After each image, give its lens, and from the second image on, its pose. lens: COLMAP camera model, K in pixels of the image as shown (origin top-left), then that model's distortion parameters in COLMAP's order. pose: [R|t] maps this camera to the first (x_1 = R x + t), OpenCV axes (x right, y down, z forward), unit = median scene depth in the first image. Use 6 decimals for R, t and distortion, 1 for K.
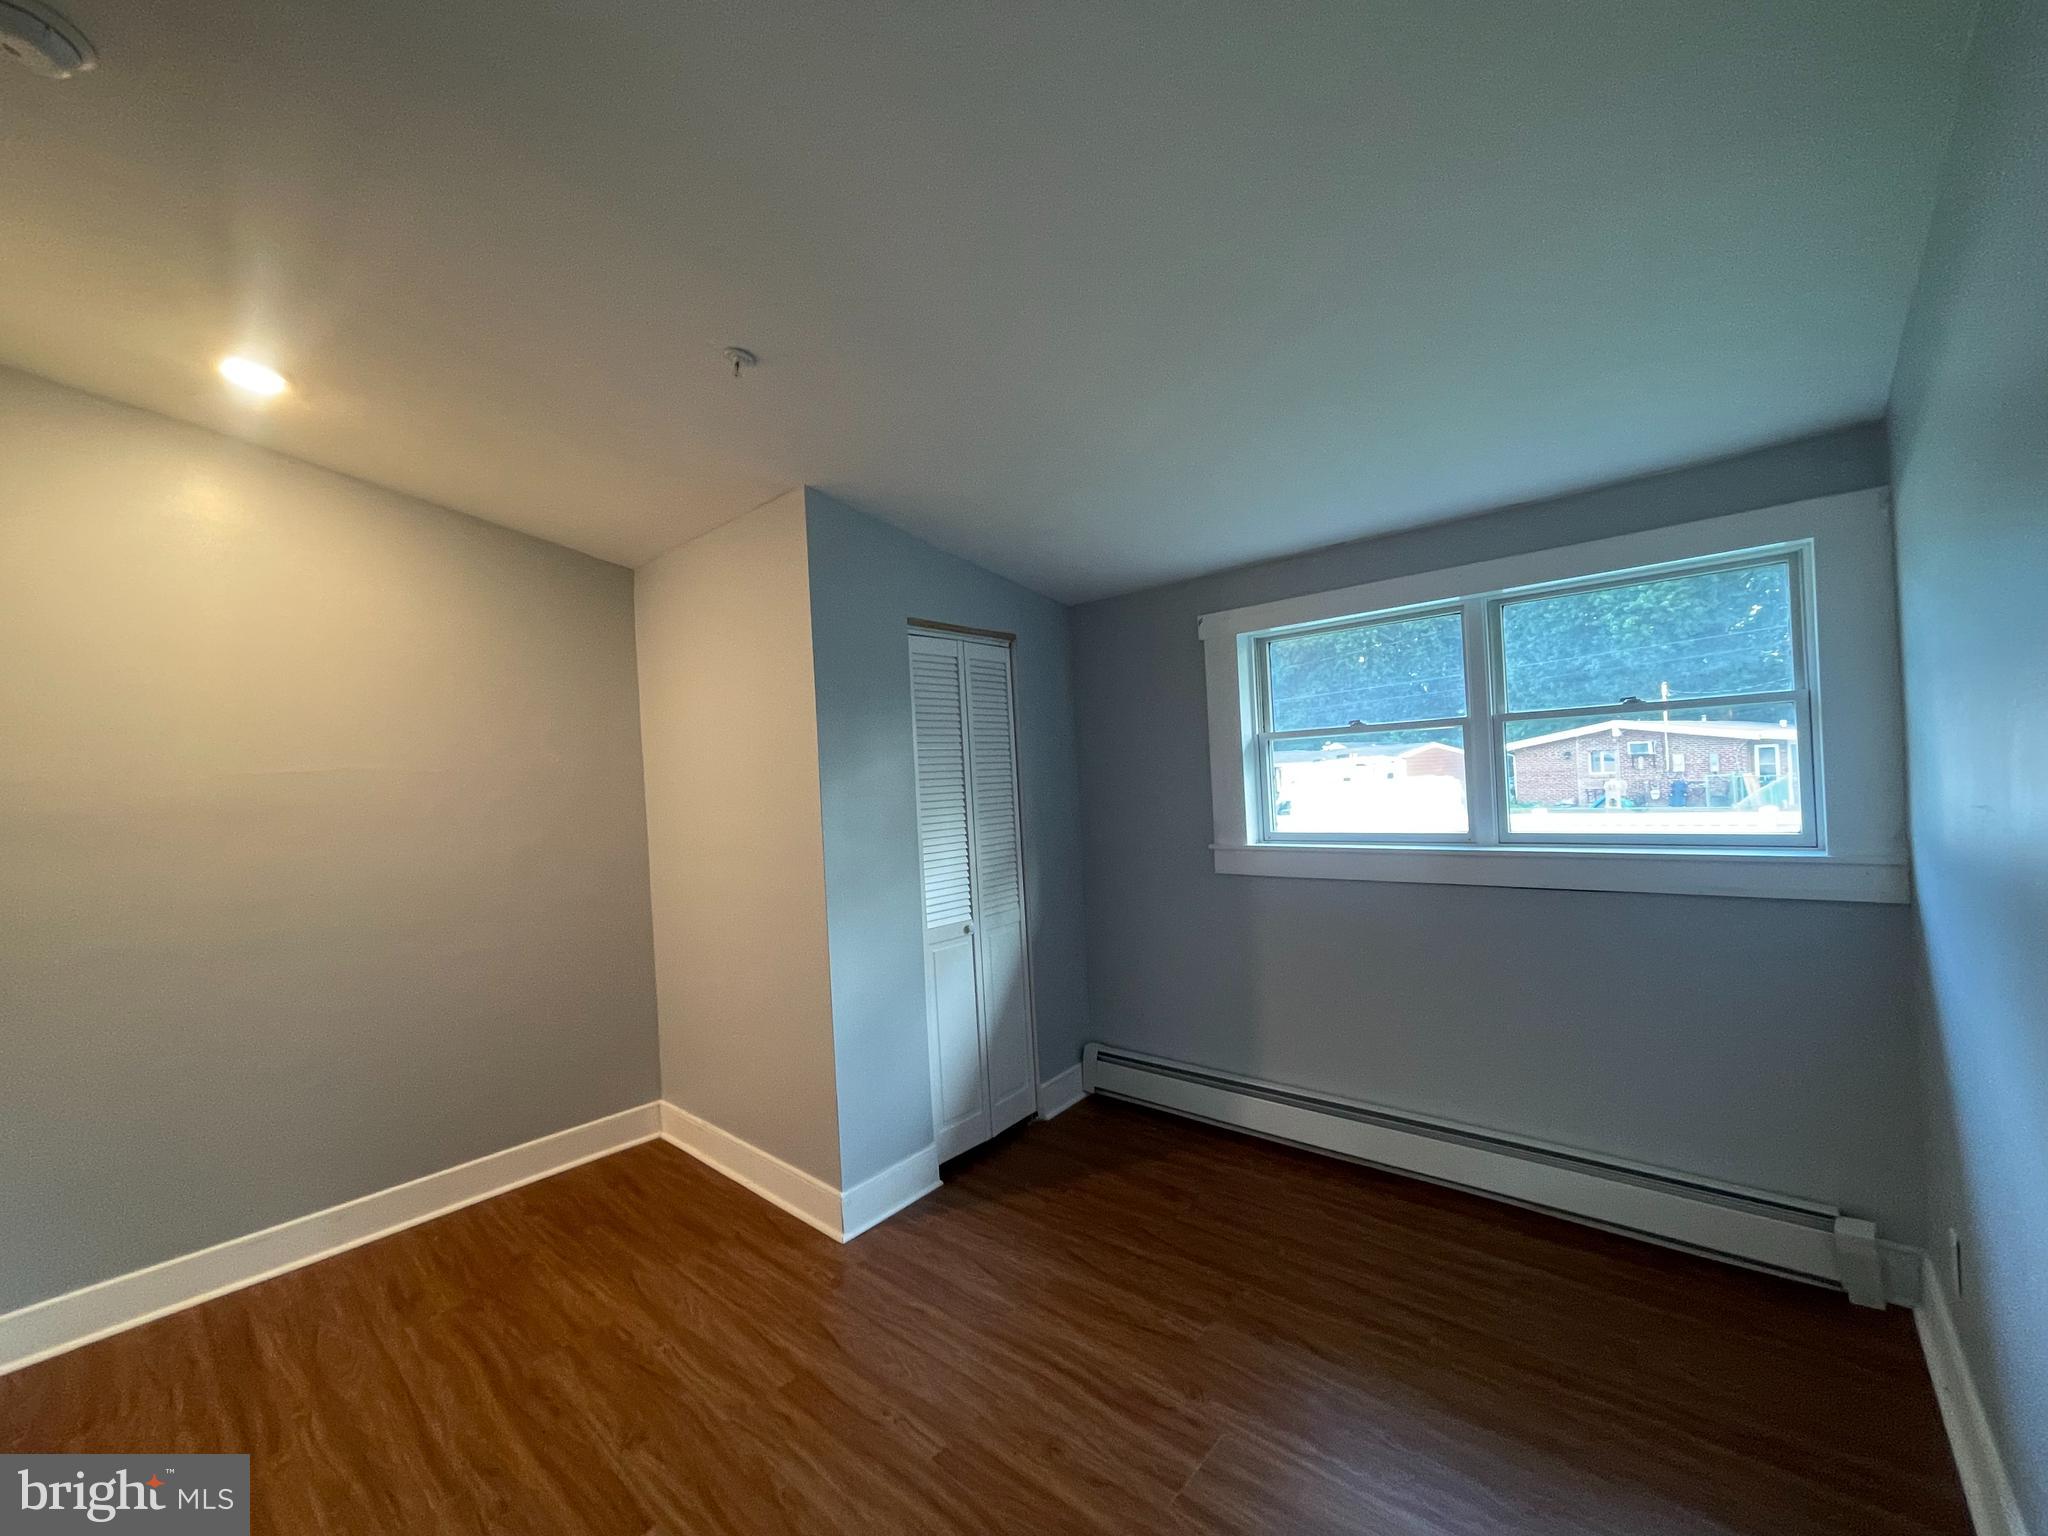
lens RADIAL K [[833.7, 0, 1019.7], [0, 833.7, 772.5], [0, 0, 1]] dist [-0.003930, 0.002134]
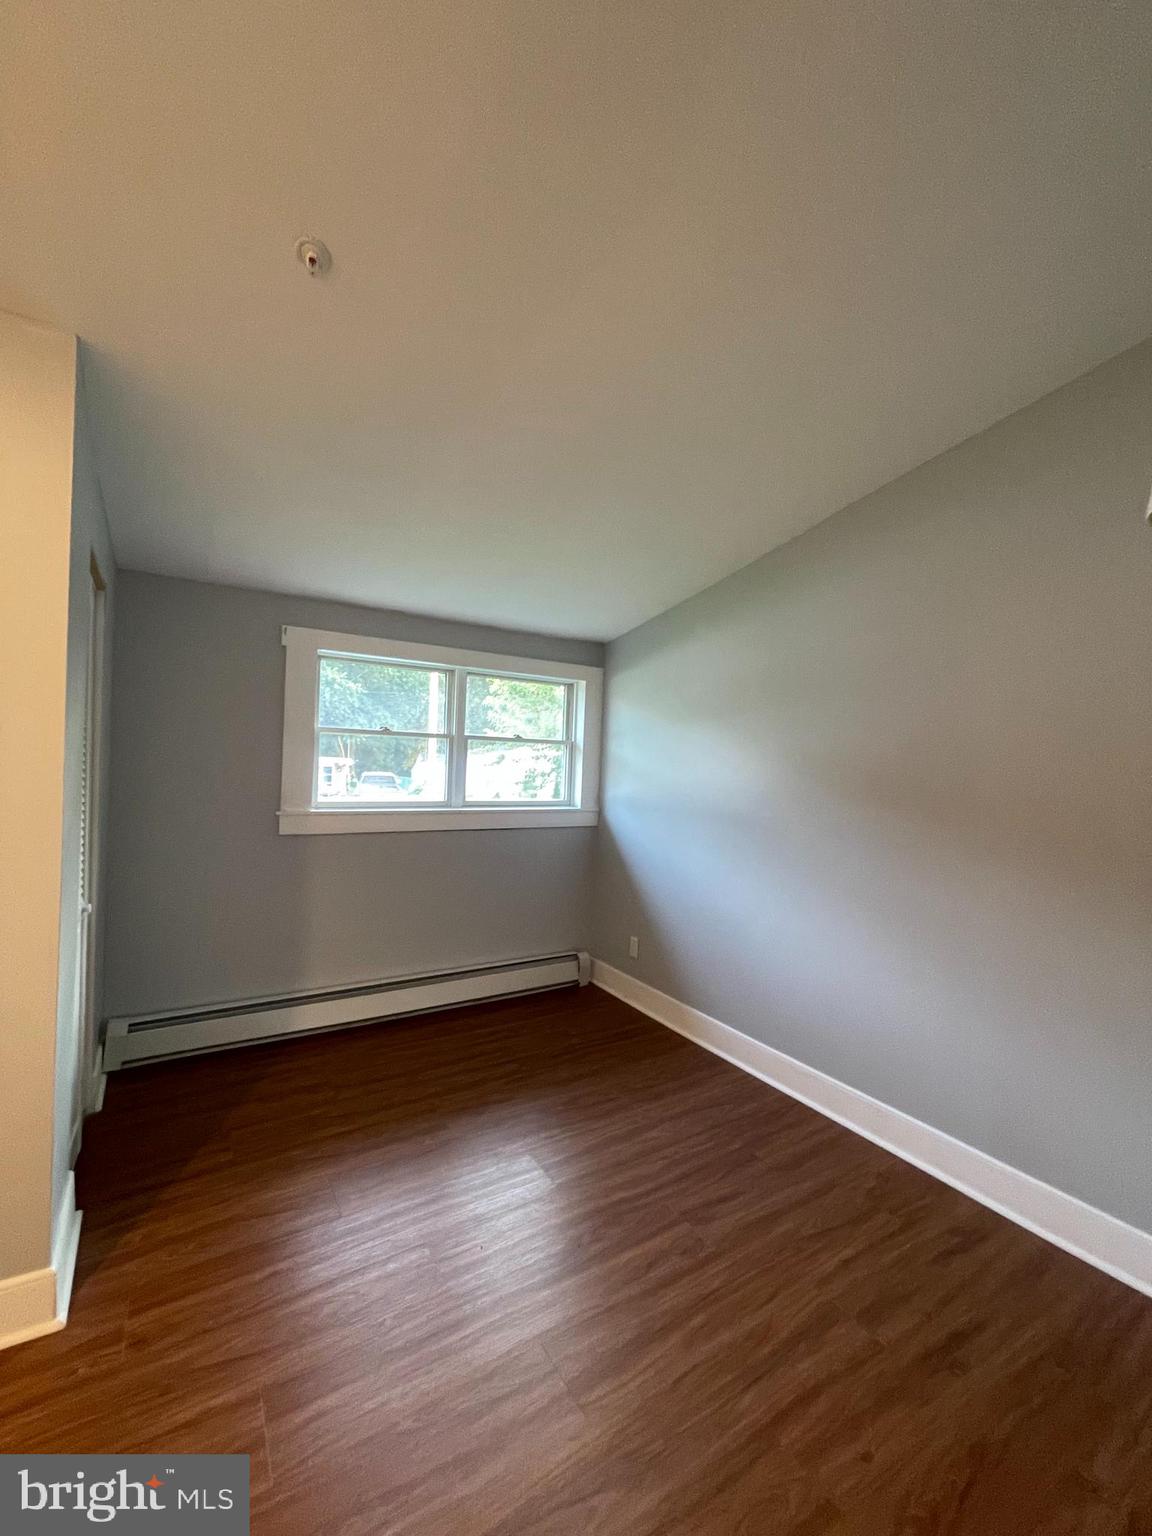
lens RADIAL K [[625.3, 0, 571.8], [0, 625.3, 764.8], [0, 0, 1]] dist [-0.003930, 0.002134]
pose [[0.280232, 0.057896, 0.958185, -0.639556], [-0.054481, 0.997530, -0.044339, 0.041449], [-0.958385, -0.039778, 0.282694, 0.387374]]
